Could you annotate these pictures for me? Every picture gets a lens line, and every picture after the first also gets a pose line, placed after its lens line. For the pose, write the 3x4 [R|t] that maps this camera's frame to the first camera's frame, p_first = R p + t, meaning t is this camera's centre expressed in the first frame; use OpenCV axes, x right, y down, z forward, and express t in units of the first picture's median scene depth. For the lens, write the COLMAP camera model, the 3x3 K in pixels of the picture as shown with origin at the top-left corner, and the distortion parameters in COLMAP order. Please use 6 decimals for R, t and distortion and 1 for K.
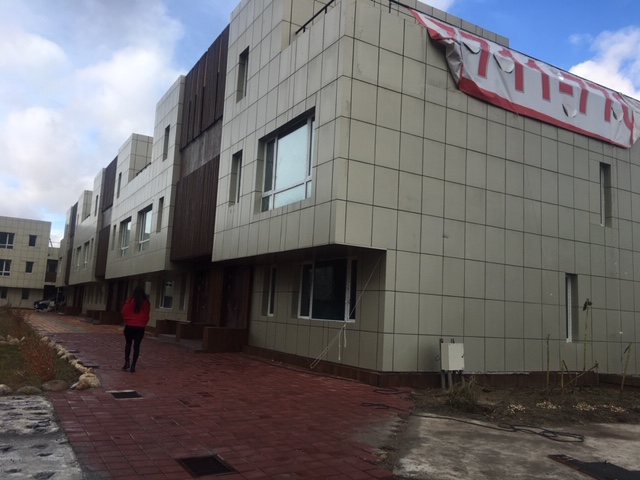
lens RADIAL K [[541.2, 0, 318.9], [0, 541.2, 236.2], [0, 0, 1]] dist [0.076006, -0.094410]
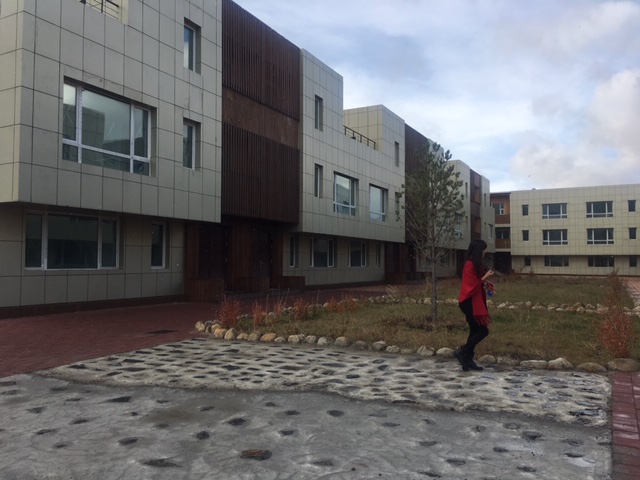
lens RADIAL K [[541.2, 0, 318.9], [0, 541.2, 236.2], [0, 0, 1]] dist [0.076006, -0.094410]
pose [[0.522874, -0.091959, -0.847435, 0.004866], [0.140582, 0.989853, -0.020673, 0.015034], [0.840738, -0.108325, 0.530496, 0.097145]]
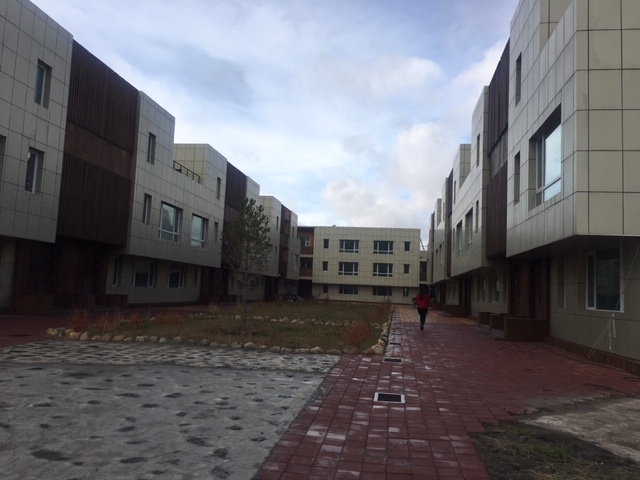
lens RADIAL K [[541.2, 0, 318.9], [0, 541.2, 236.2], [0, 0, 1]] dist [0.076006, -0.094410]
pose [[0.781110, -0.080904, -0.619130, 0.193107], [0.083350, 0.996206, -0.025021, 0.001187], [0.618806, -0.032060, 0.784890, -0.085672]]
